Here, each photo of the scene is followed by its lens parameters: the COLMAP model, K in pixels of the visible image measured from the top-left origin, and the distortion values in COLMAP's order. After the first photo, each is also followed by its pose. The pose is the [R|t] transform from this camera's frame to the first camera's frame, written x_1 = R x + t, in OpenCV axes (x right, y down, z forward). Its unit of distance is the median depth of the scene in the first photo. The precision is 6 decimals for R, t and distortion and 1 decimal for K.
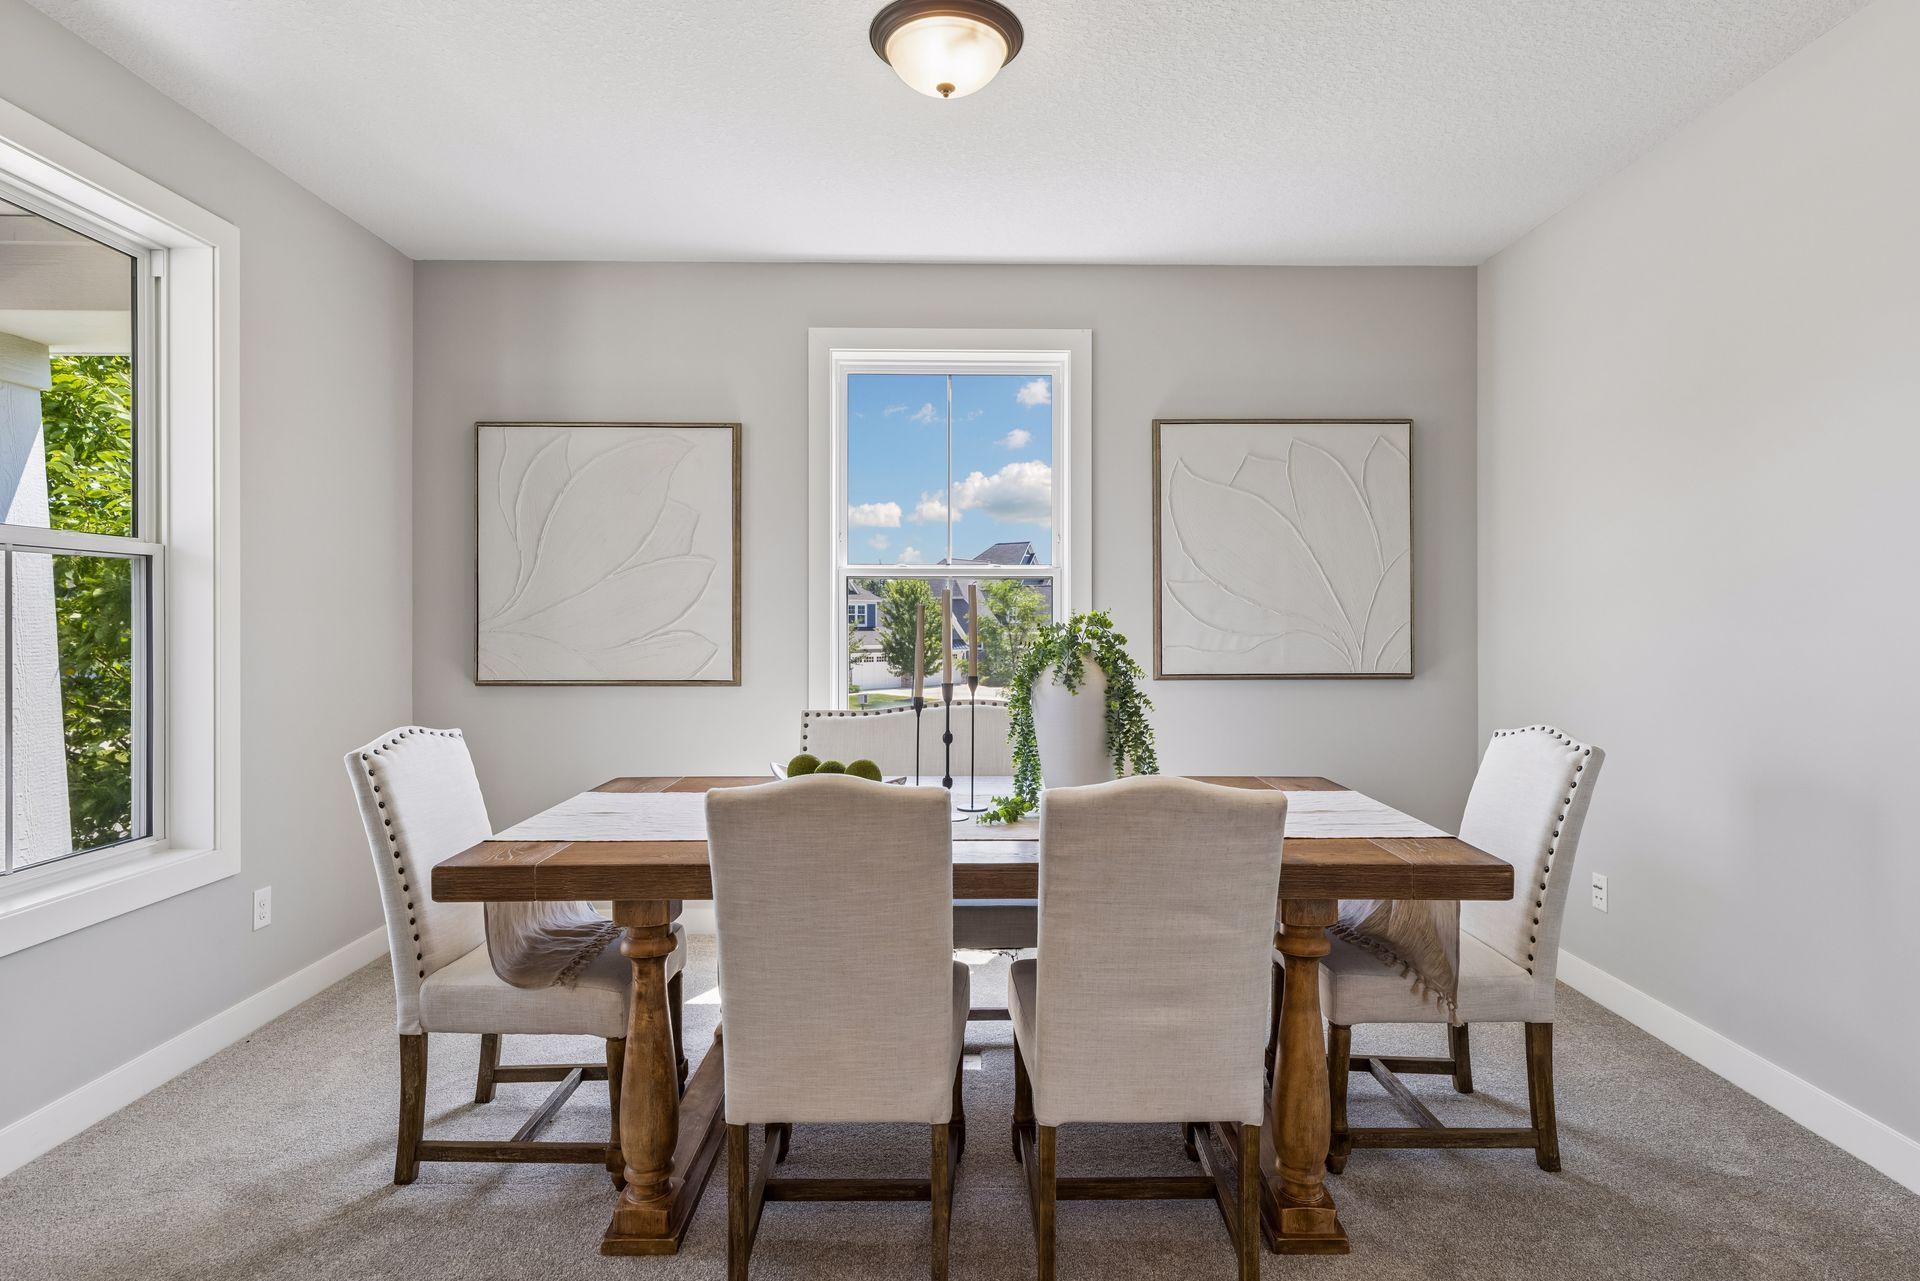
lens RADIAL K [[1017.4, 0, 958.5], [0, 1017.4, 617.1], [0, 0, 1]] dist [0.003388, 0.000860]
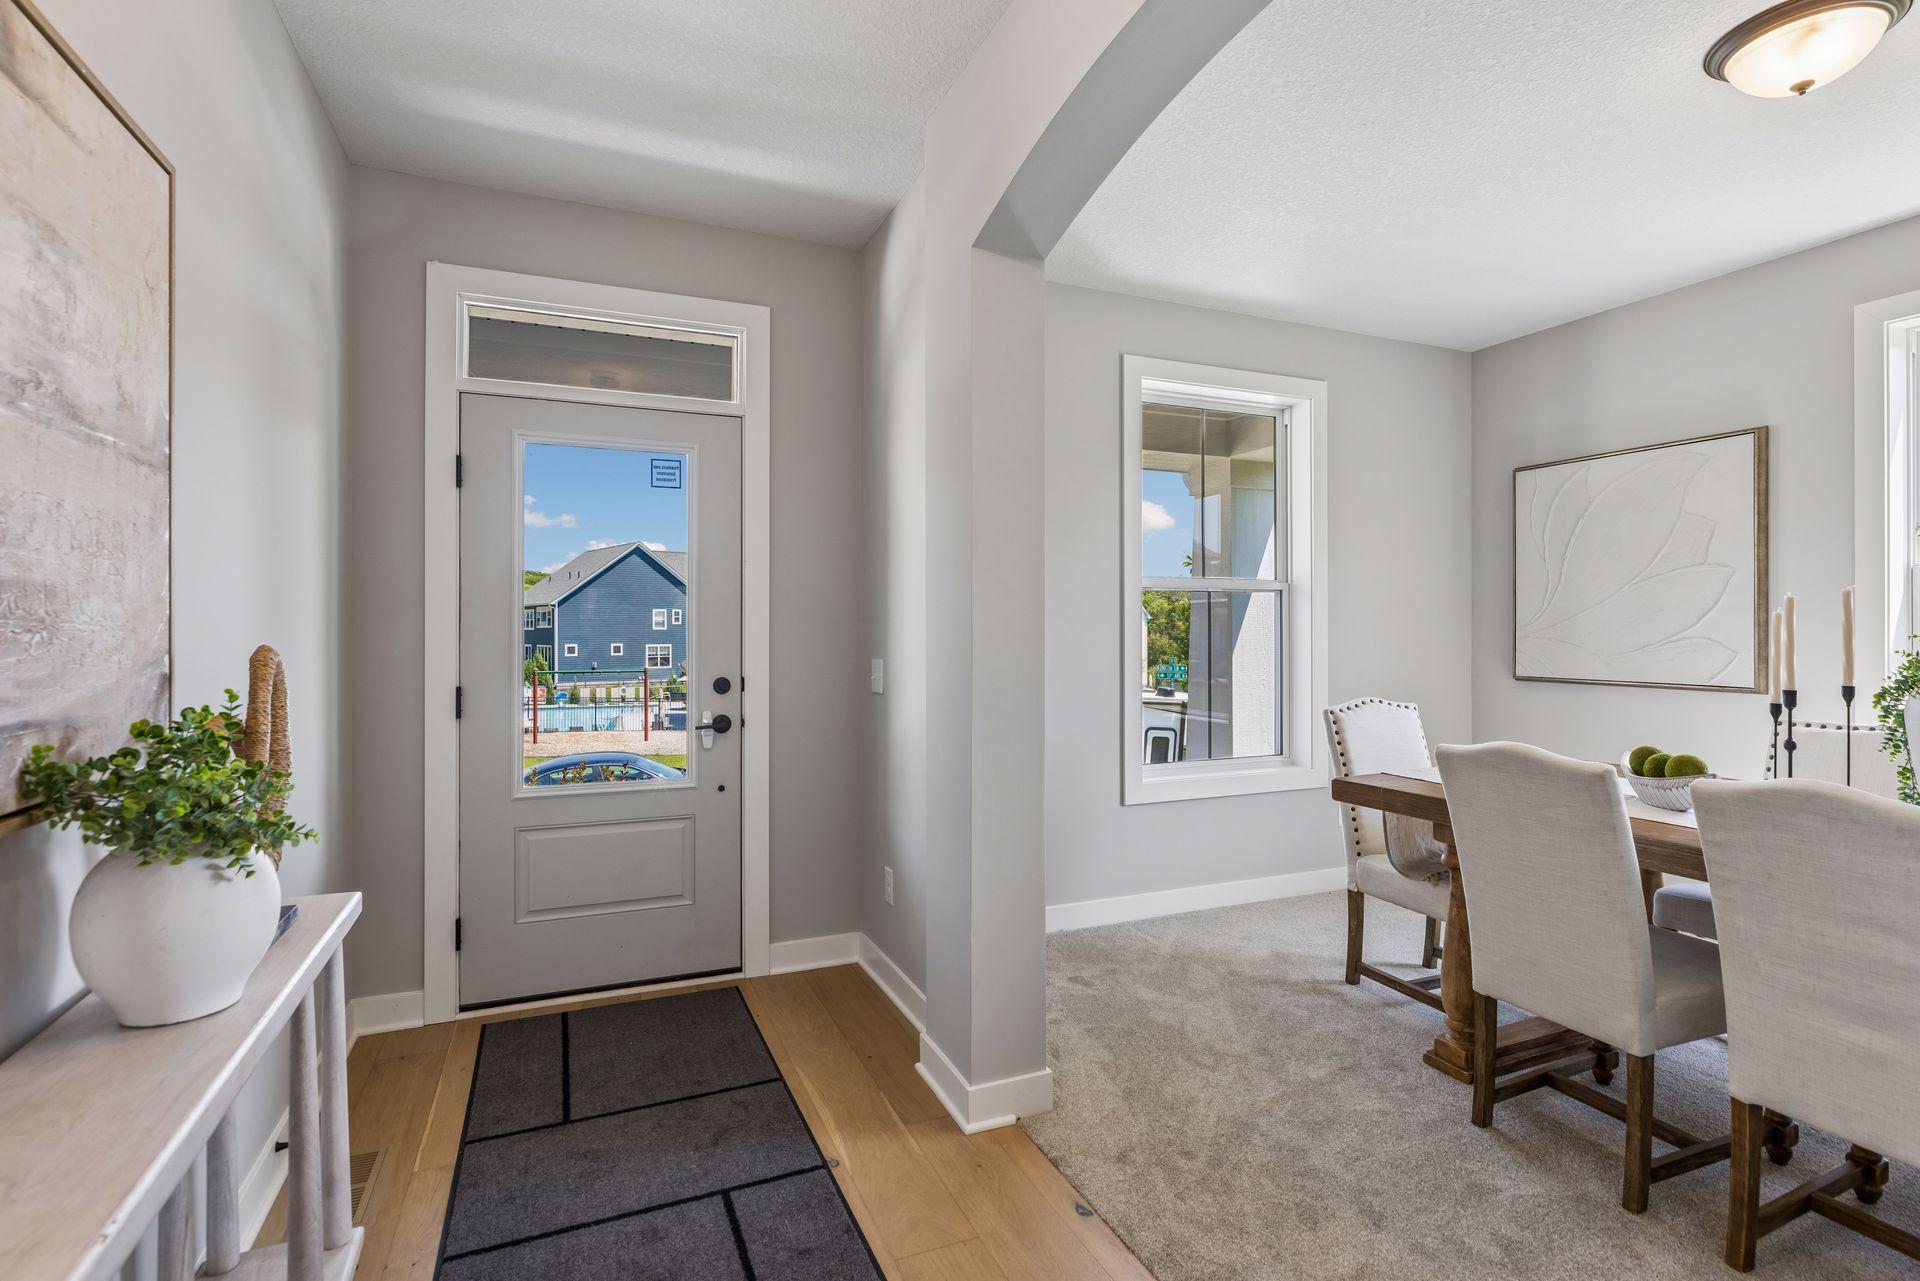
lens RADIAL K [[1017.4, 0, 958.5], [0, 1017.4, 617.1], [0, 0, 1]] dist [0.003388, 0.000860]
pose [[0.357890, -0.011591, -0.933692, 0.714581], [0.004880, 0.999933, -0.010543, -0.000037], [0.933751, -0.000784, 0.357922, -0.132877]]
